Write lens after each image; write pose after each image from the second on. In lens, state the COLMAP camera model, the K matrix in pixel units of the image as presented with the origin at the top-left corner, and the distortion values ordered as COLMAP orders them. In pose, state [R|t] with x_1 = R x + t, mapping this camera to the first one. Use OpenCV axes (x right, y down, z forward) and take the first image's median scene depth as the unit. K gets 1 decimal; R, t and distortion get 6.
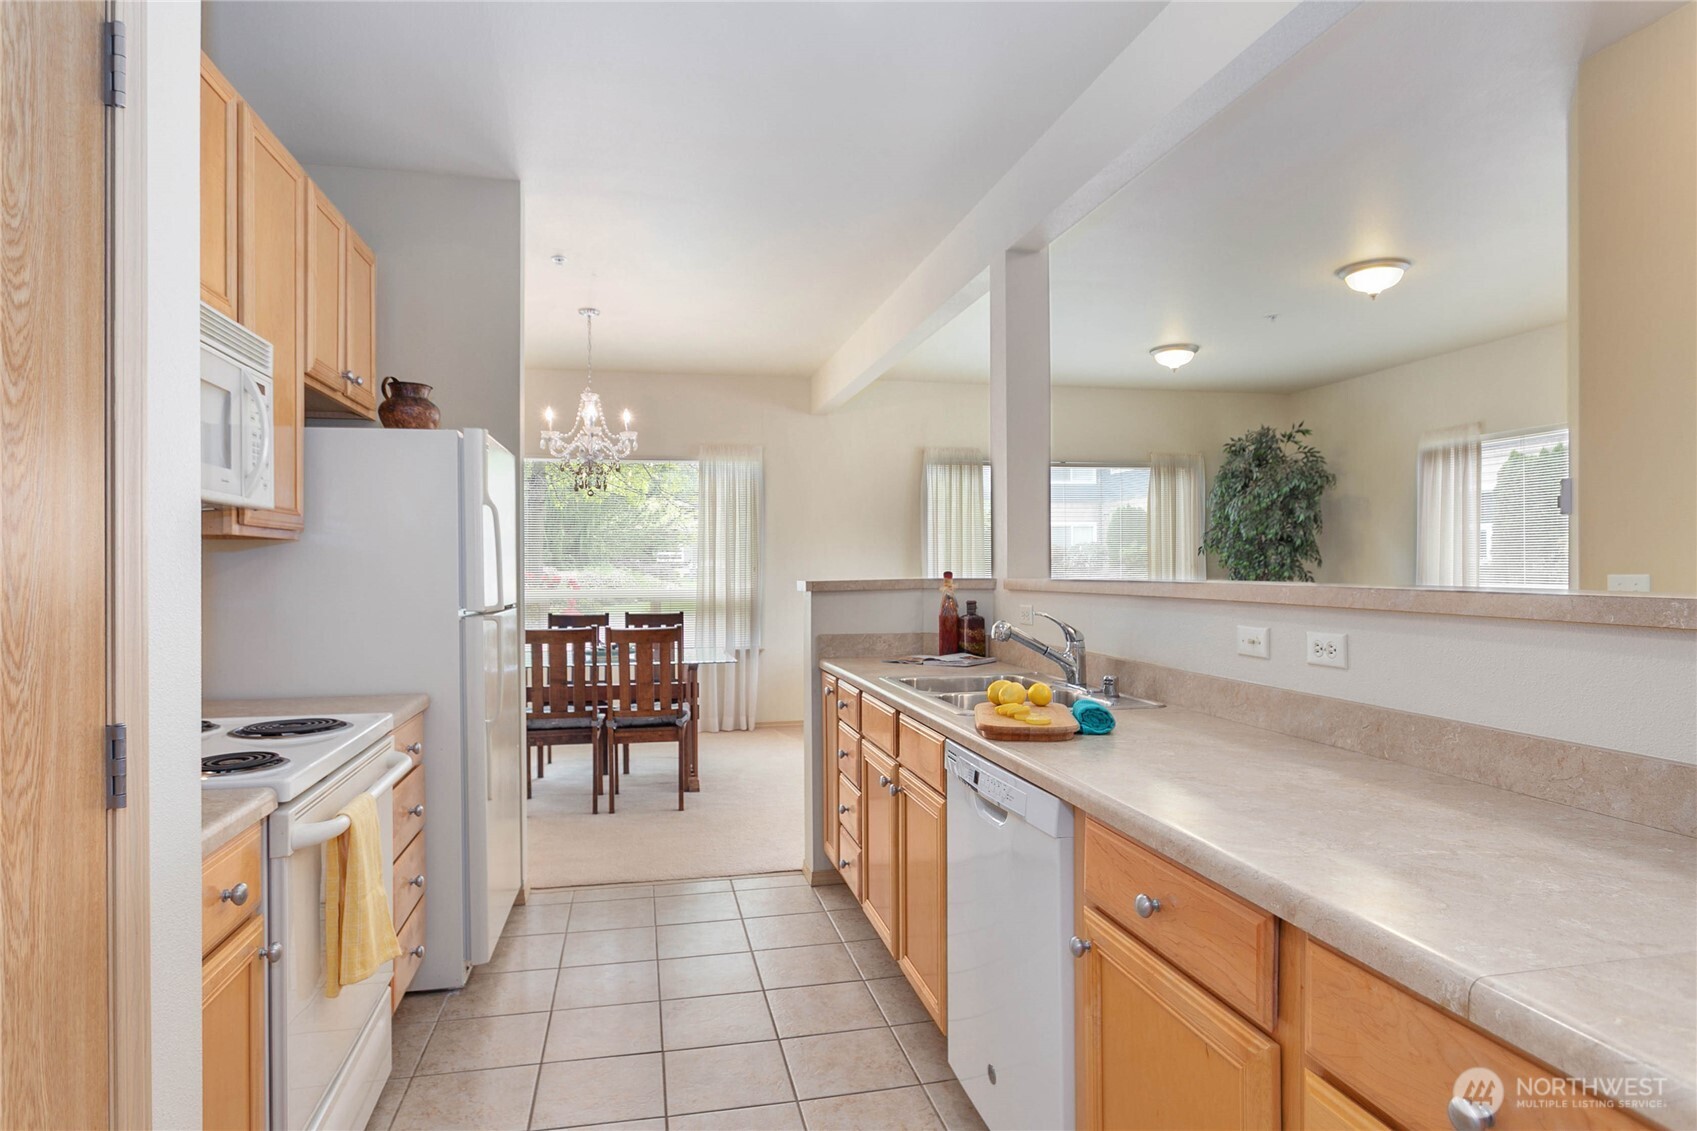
lens RADIAL K [[974.9, 0, 848.5], [0, 974.9, 565.5], [0, 0, 1]] dist [-0.005703, 0.000476]
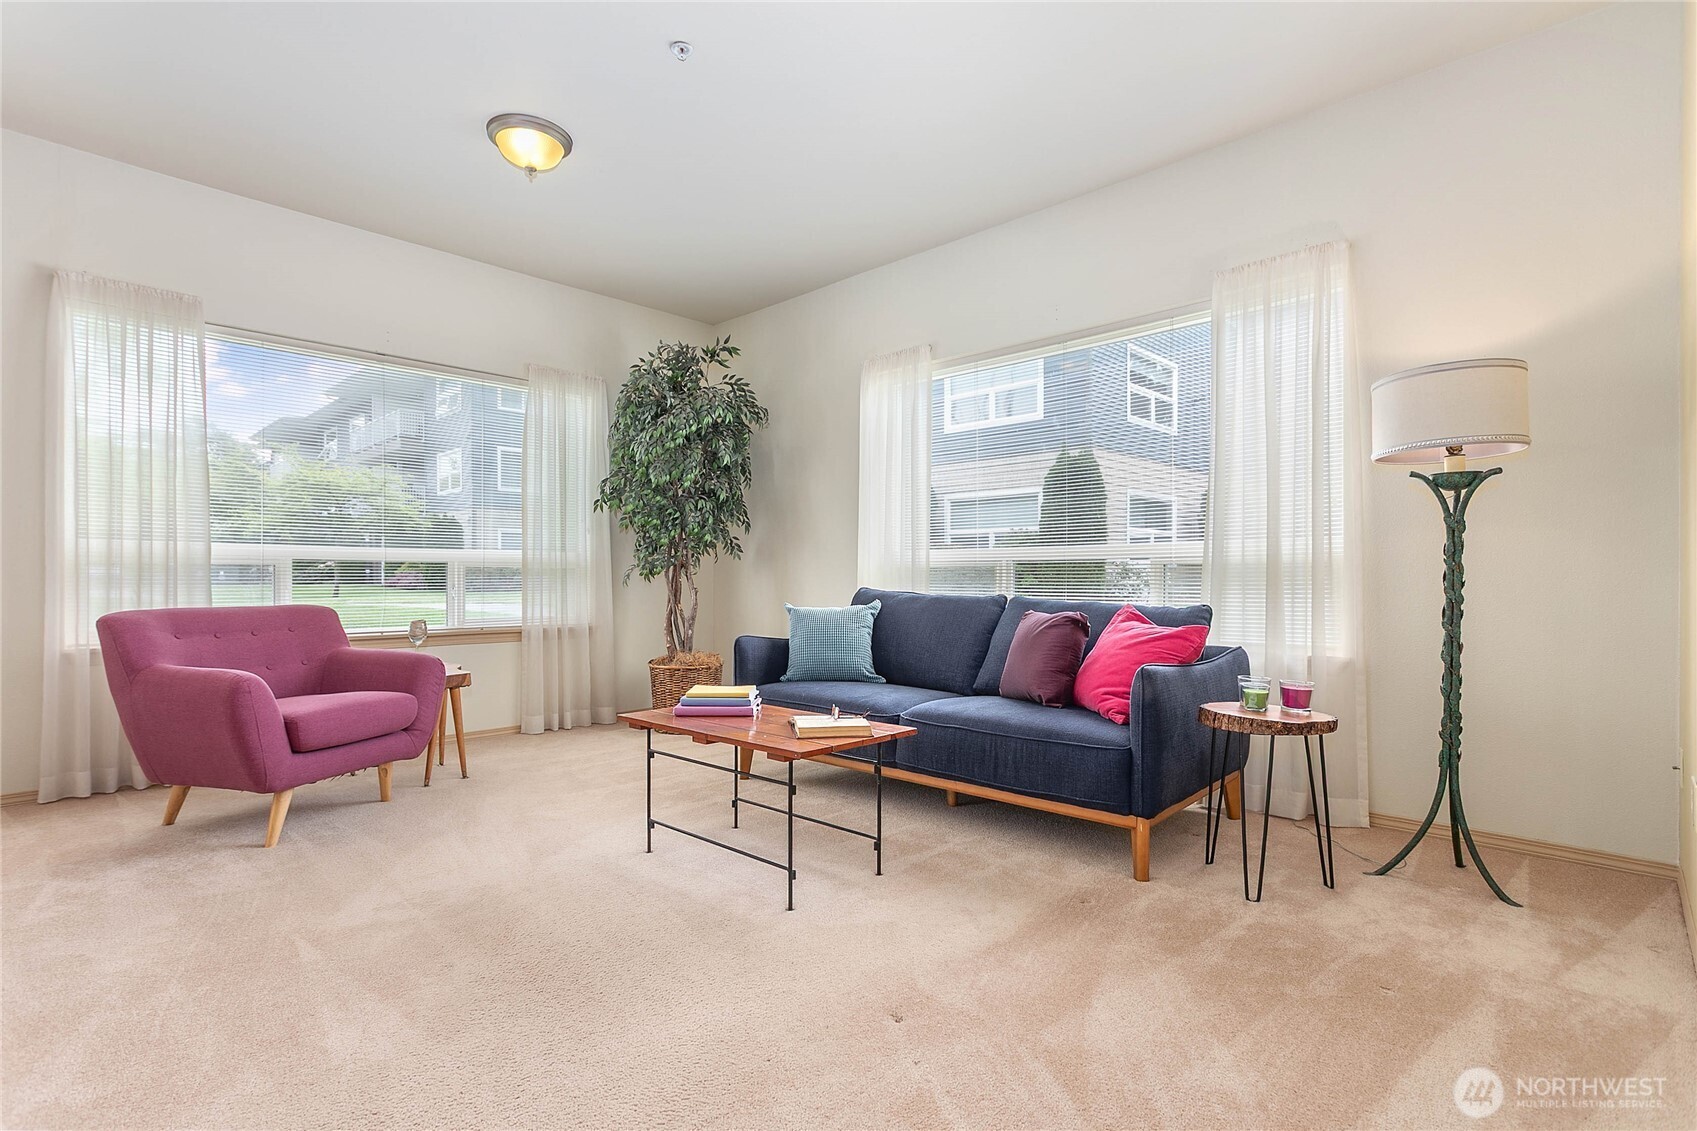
lens RADIAL K [[812.2, 0, 851.4], [0, 812.2, 582.4], [0, 0, 1]] dist [0.003184, 0.000687]
pose [[0.832885, 0.003122, 0.553437, 0.269585], [-0.004492, 0.999989, 0.001119, 0.058515], [-0.553427, -0.003418, 0.832891, 0.576333]]
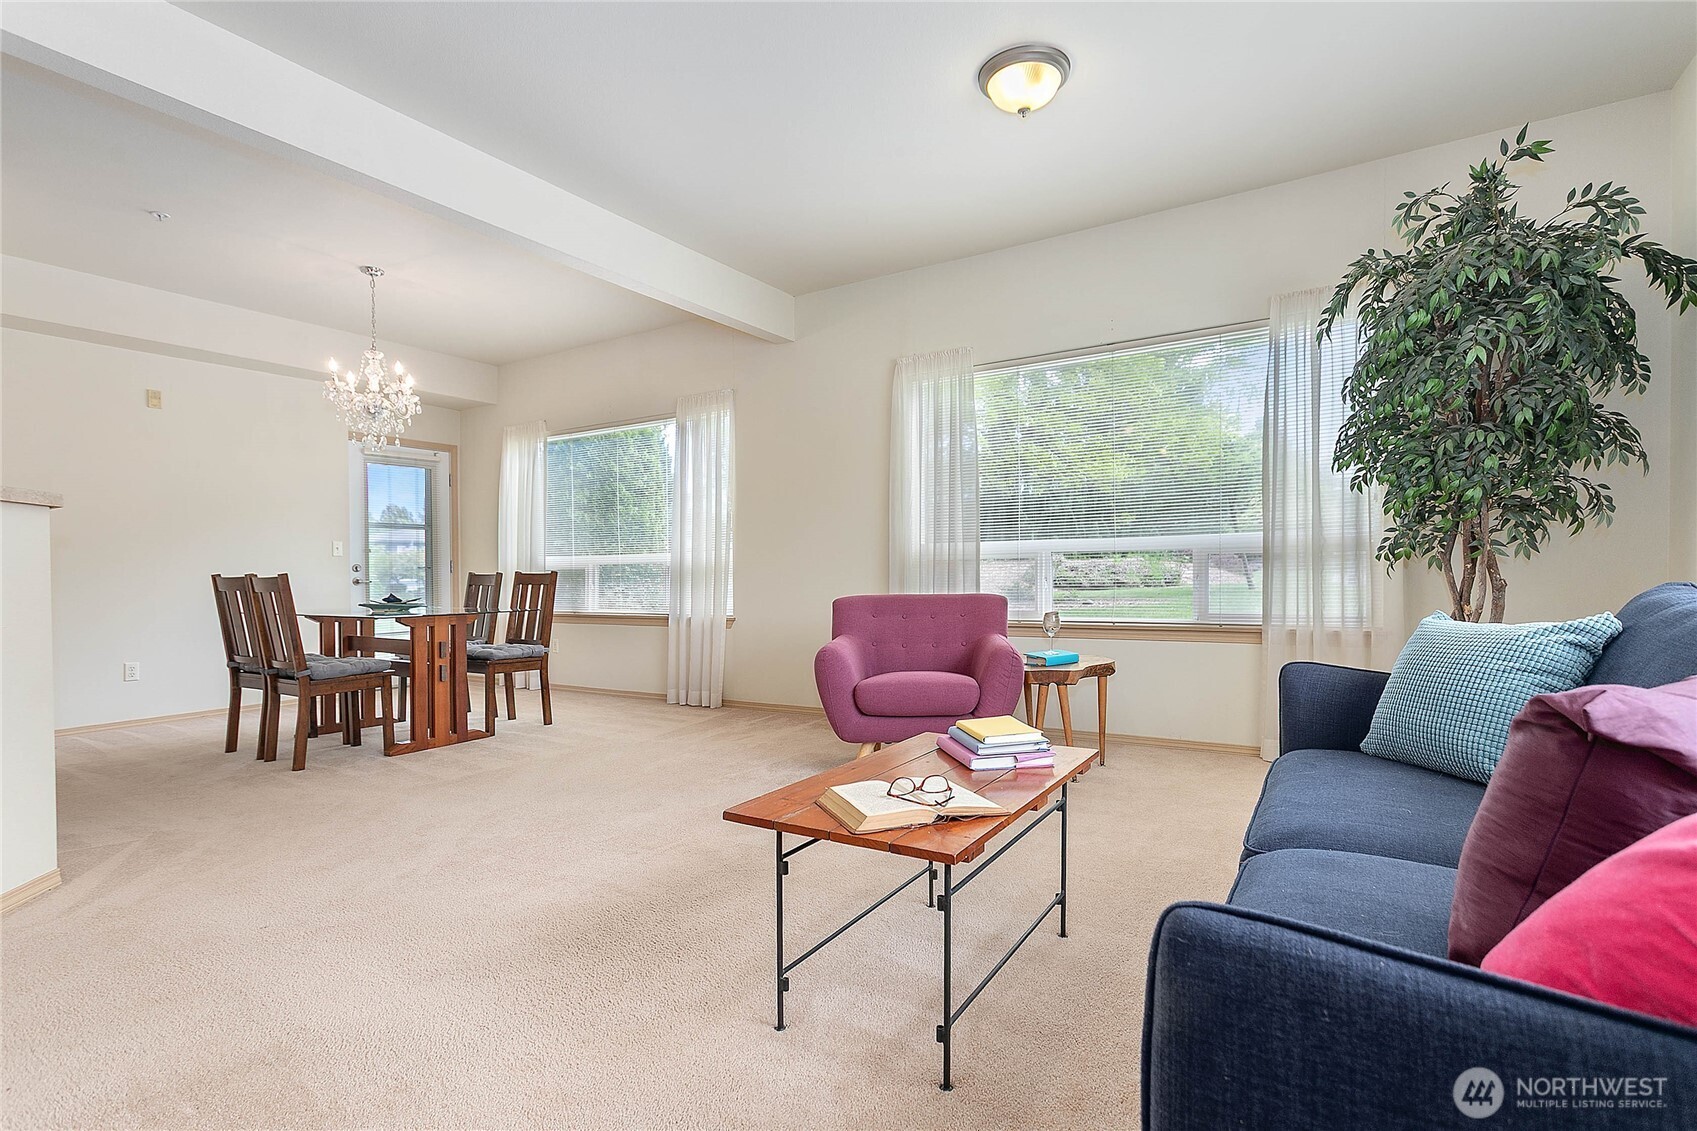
lens RADIAL K [[812.2, 0, 851.4], [0, 812.2, 582.4], [0, 0, 1]] dist [0.003184, 0.000687]
pose [[0.714980, 0.003684, -0.699135, 0.693532], [0.011585, 0.999786, 0.017116, 0.054812], [0.699049, -0.020338, 0.714785, 0.740350]]
